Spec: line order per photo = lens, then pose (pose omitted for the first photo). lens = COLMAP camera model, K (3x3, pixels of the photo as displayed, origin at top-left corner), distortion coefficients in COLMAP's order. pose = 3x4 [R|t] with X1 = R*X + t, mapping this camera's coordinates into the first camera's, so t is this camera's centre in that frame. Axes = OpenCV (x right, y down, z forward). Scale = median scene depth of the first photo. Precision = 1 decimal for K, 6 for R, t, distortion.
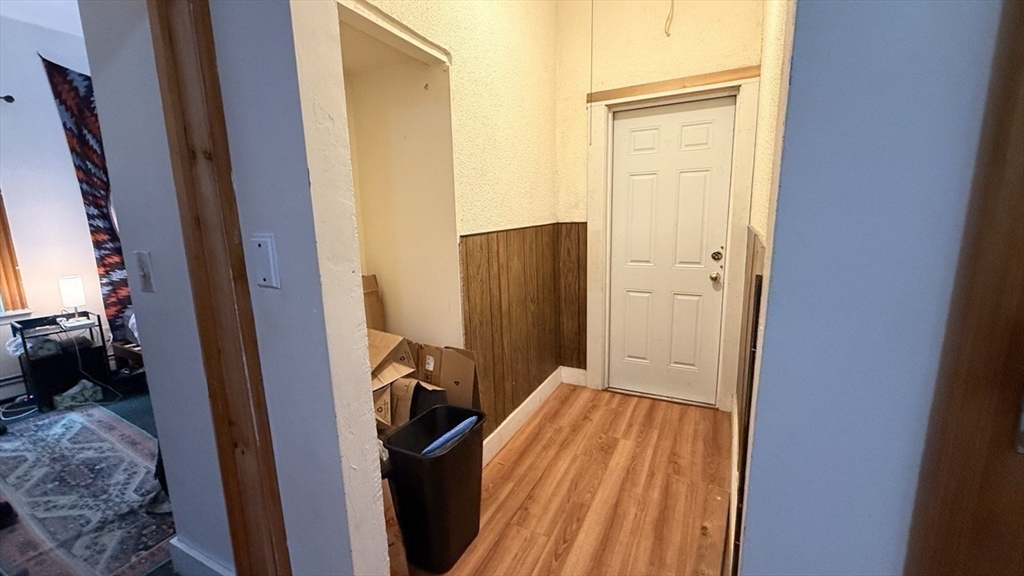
lens RADIAL K [[408.0, 0, 512.0], [0, 408.0, 288.0], [0, 0, 1]] dist [-0.000787, -0.000075]
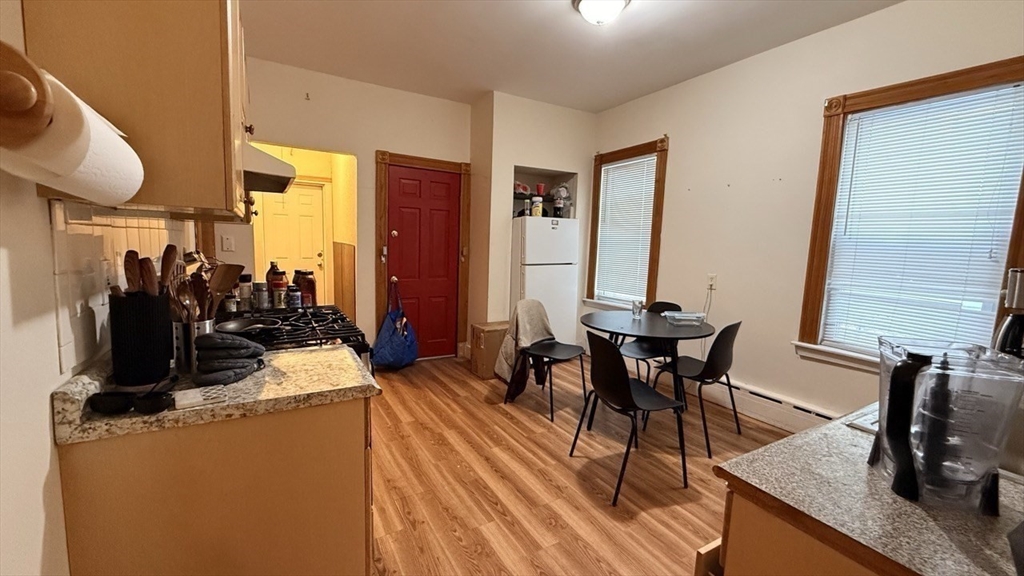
lens RADIAL K [[408.0, 0, 512.0], [0, 408.0, 288.0], [0, 0, 1]] dist [-0.000787, -0.000075]
pose [[0.523917, -0.058394, 0.849765, -0.840445], [0.105214, 0.994444, 0.003467, 0.202030], [-0.845246, 0.087591, 0.527150, -1.030500]]
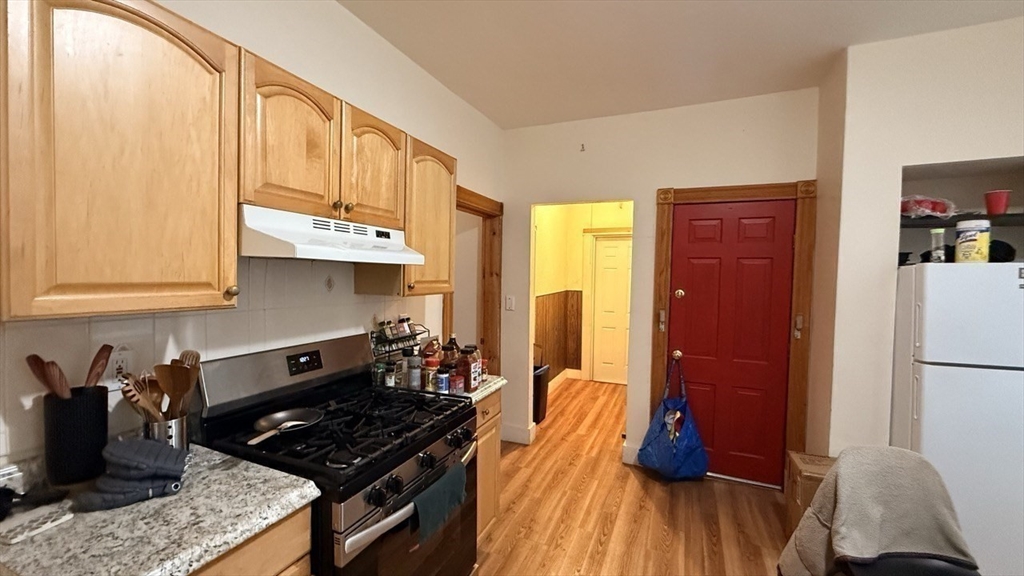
lens RADIAL K [[408.0, 0, 512.0], [0, 408.0, 288.0], [0, 0, 1]] dist [-0.000787, -0.000075]
pose [[0.996824, 0.037076, 0.070476, -0.308946], [-0.026787, 0.989547, -0.141700, 0.117579], [-0.074993, 0.139363, 0.987398, -0.965188]]
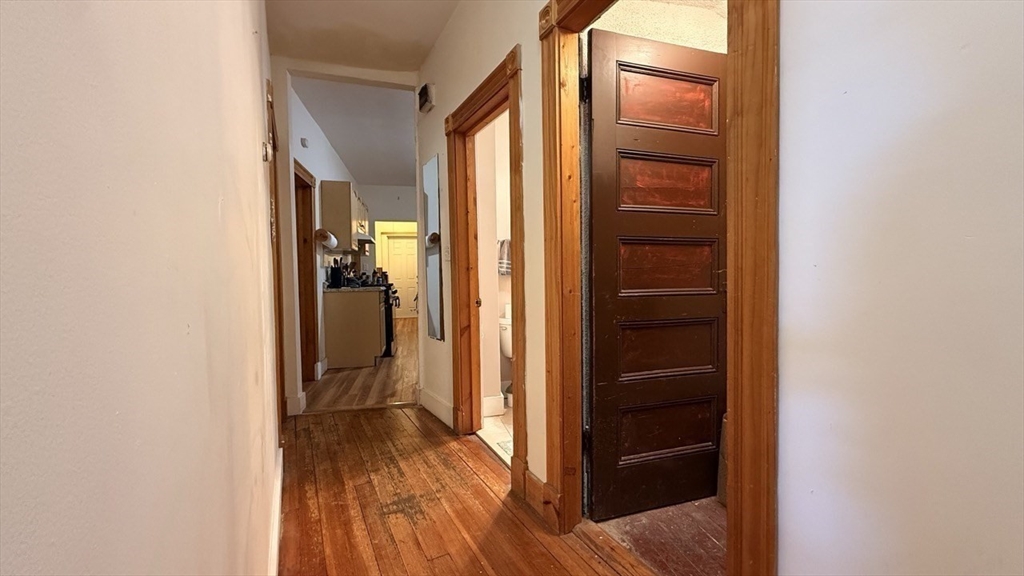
lens RADIAL K [[408.0, 0, 512.0], [0, 408.0, 288.0], [0, 0, 1]] dist [-0.000787, -0.000075]
pose [[0.764835, -0.012020, 0.644114, -1.276377], [0.113996, 0.986574, -0.116951, 0.570470], [-0.634060, 0.162874, 0.755936, -2.409091]]
